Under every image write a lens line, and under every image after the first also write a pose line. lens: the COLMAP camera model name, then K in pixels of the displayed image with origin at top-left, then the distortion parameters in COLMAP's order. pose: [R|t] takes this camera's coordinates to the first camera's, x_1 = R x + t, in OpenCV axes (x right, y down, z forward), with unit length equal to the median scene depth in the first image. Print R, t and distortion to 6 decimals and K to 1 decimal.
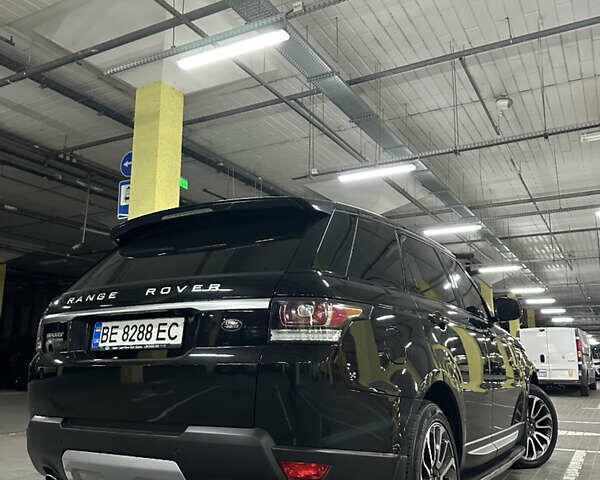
lens RADIAL K [[552.6, 0, 300.0], [0, 552.6, 240.0], [0, 0, 1]] dist [0.172335, -0.343832]
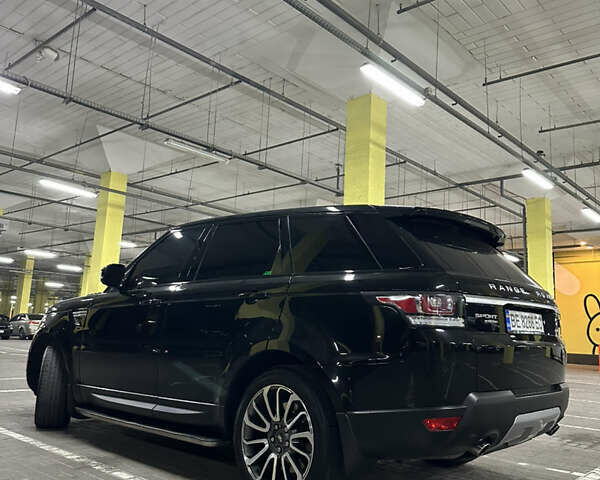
lens RADIAL K [[552.6, 0, 300.0], [0, 552.6, 240.0], [0, 0, 1]] dist [0.172335, -0.343832]
pose [[0.222675, 0.166804, 0.960517, -1.720091], [-0.249204, 0.962260, -0.109334, 0.256855], [-0.942504, -0.215019, 0.255839, 1.195767]]
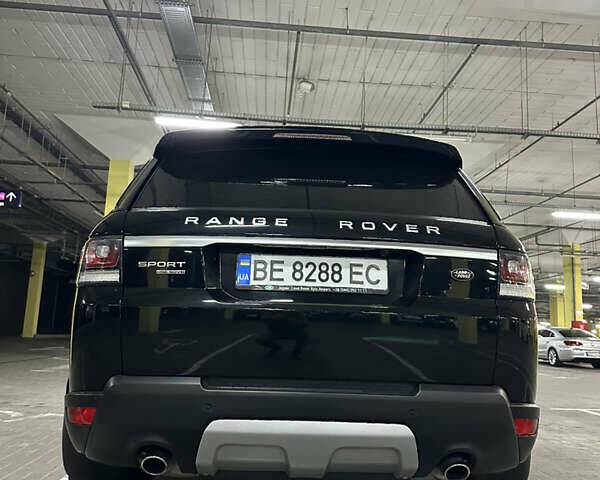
lens RADIAL K [[552.2, 0, 299.1], [0, 552.2, 235.2], [0, 0, 1]] dist [0.174475, -0.338278]
pose [[0.837741, 0.120893, 0.532518, -0.737264], [-0.150941, 0.988457, 0.013055, 0.104313], [-0.524792, -0.091315, 0.846318, 0.333167]]
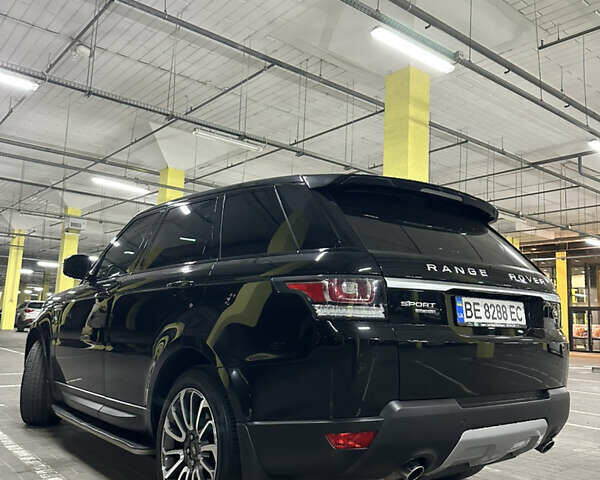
lens RADIAL K [[552.6, 0, 300.0], [0, 552.6, 240.0], [0, 0, 1]] dist [0.172335, -0.343832]
pose [[0.372828, 0.147464, 0.916108, -1.414802], [-0.235189, 0.970069, -0.060435, 0.182730], [-0.897600, -0.192926, 0.396351, 0.924524]]
